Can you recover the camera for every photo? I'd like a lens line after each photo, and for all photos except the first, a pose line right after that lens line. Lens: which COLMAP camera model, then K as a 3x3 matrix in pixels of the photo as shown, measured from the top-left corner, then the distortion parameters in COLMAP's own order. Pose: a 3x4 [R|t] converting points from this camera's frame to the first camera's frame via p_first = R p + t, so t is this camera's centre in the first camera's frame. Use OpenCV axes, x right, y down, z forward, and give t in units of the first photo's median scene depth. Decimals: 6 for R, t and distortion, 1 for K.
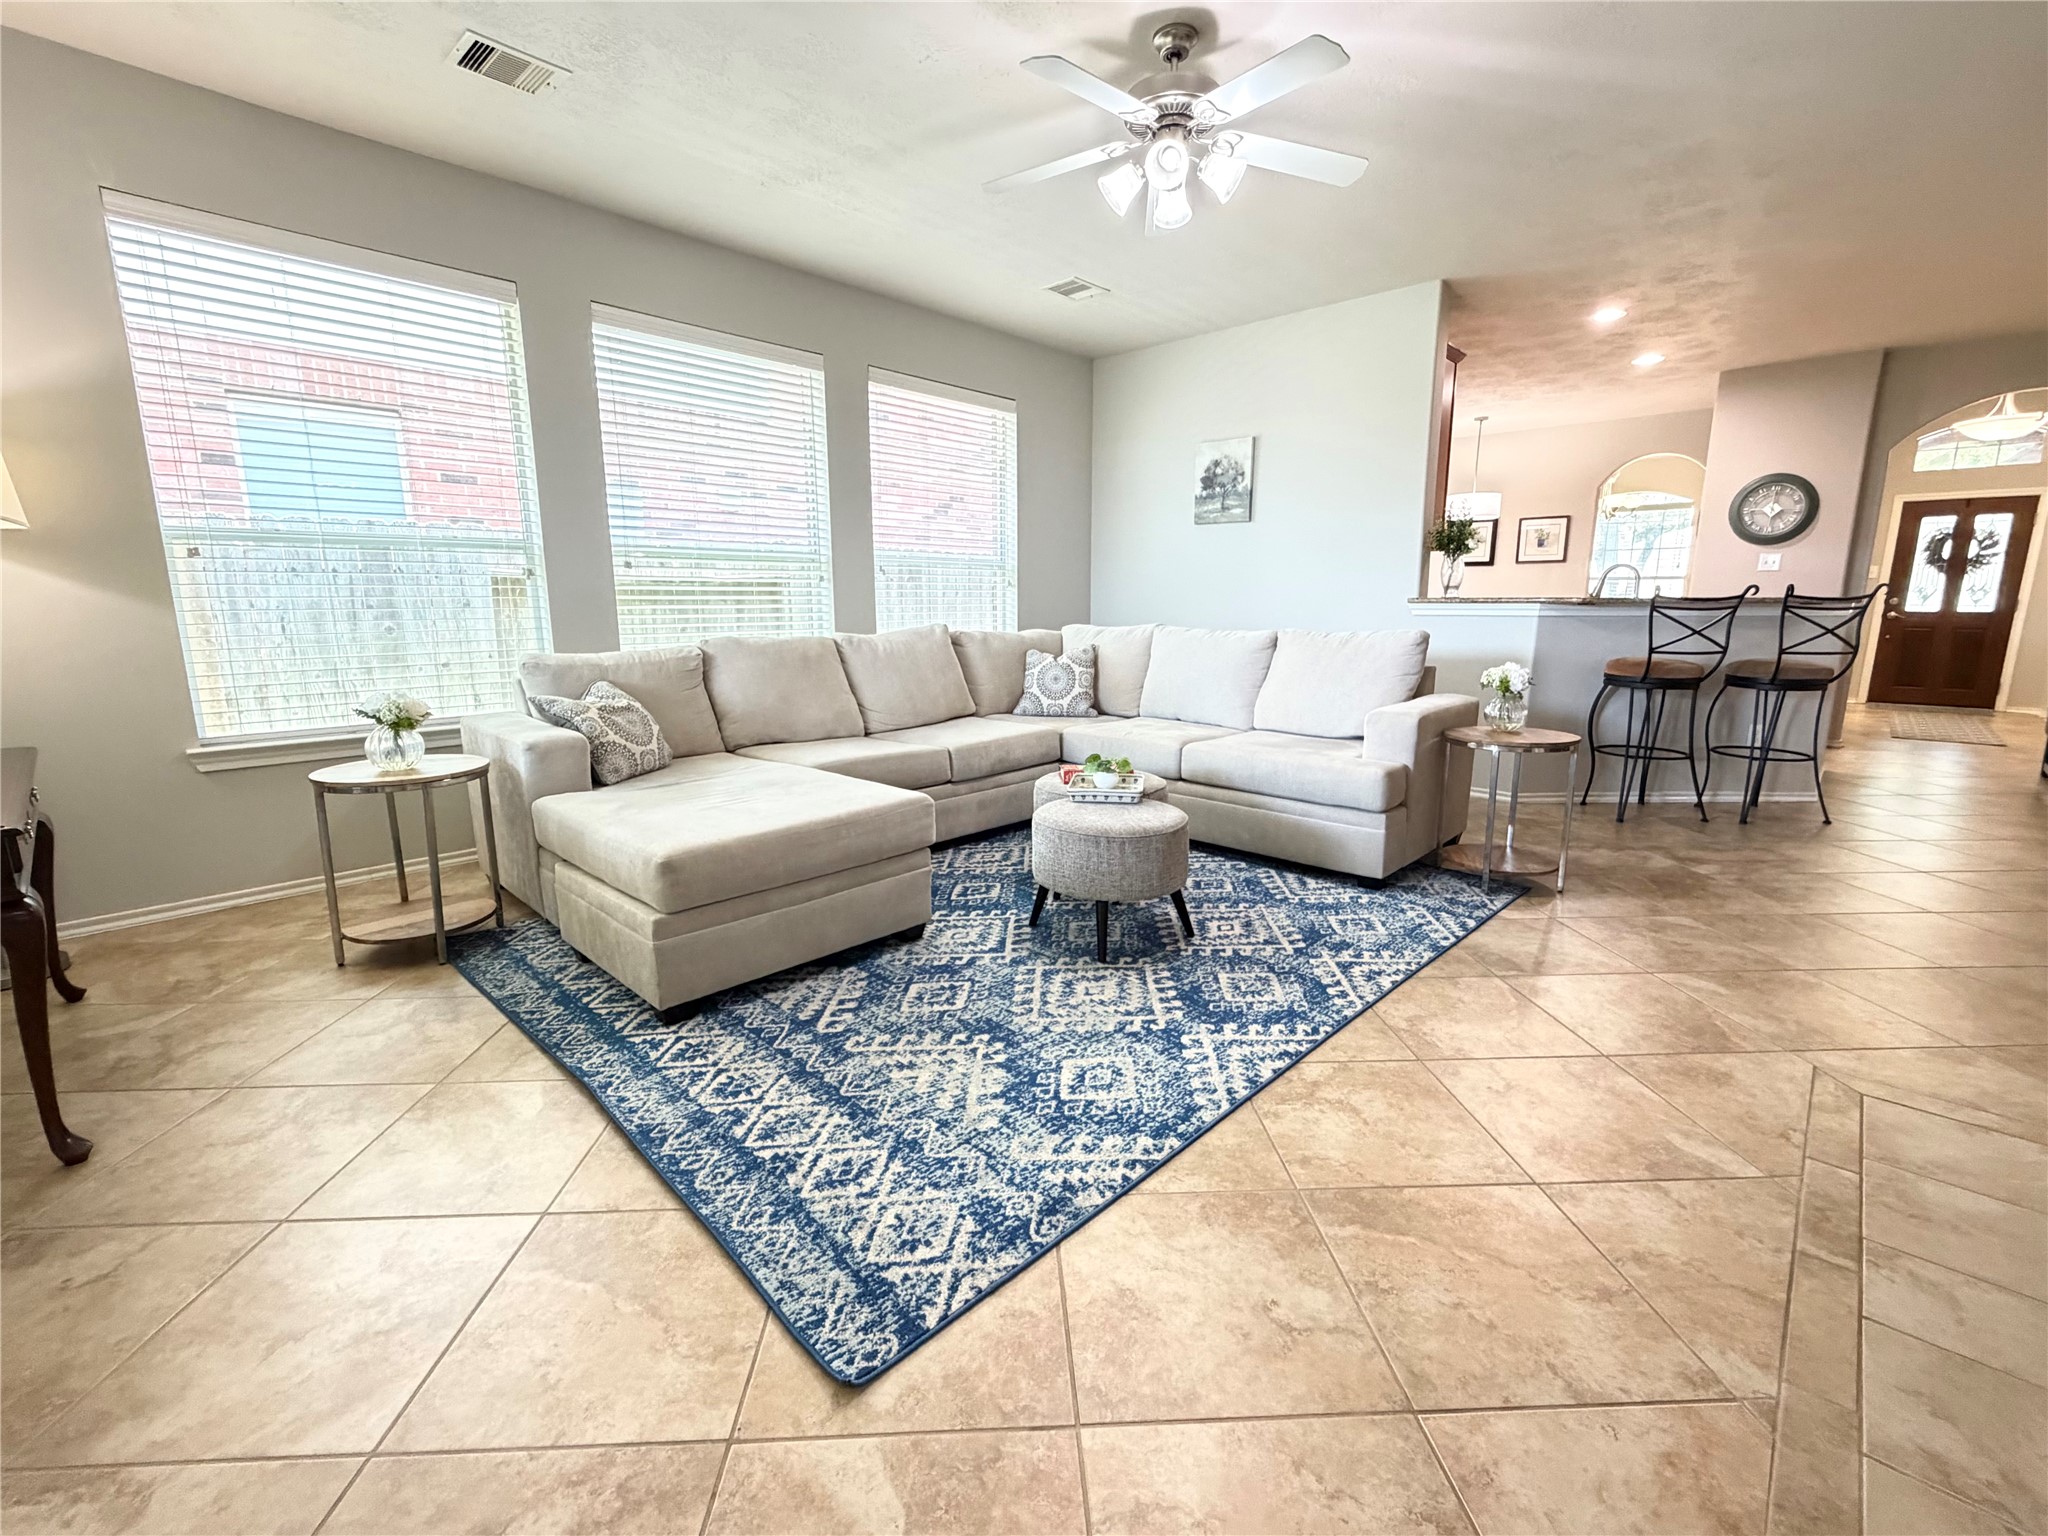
lens RADIAL K [[883.1, 0, 1024.0], [0, 883.1, 768.0], [0, 0, 1]] dist [-0.000917, 0.000689]
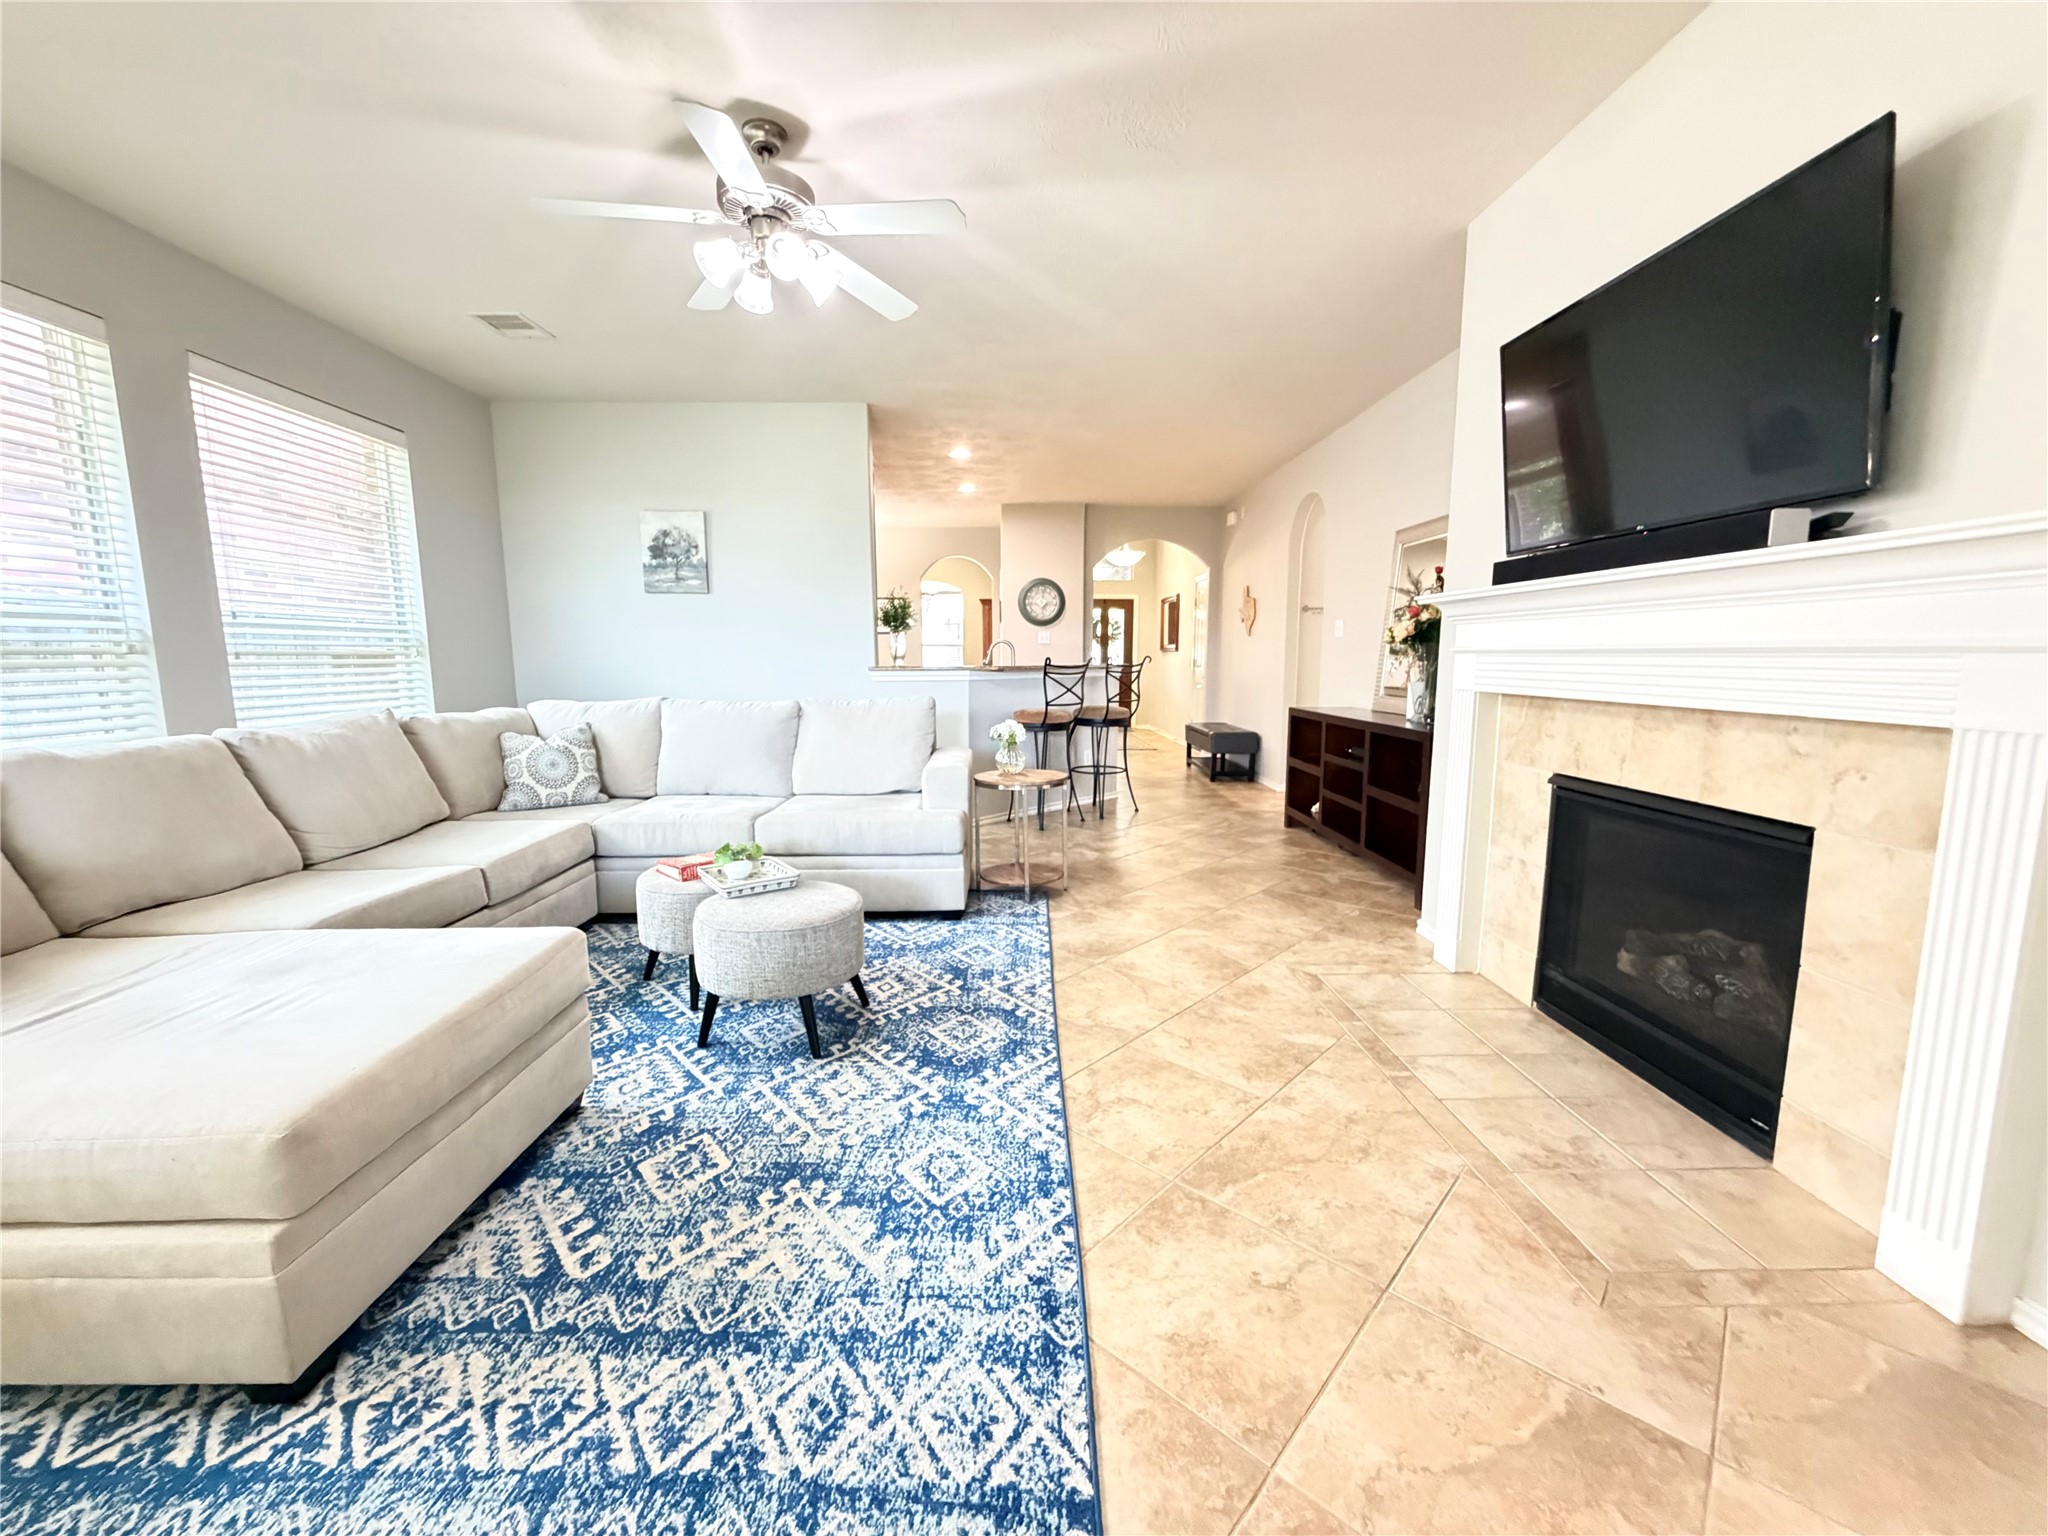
lens RADIAL K [[814.4, 0, 1019.2], [0, 814.4, 770.3], [0, 0, 1]] dist [-0.000529, 0.000139]
pose [[0.715518, -0.099137, 0.691525, -0.345080], [0.134499, 0.990910, 0.002892, -0.064377], [-0.685525, 0.090940, 0.722347, 0.190679]]
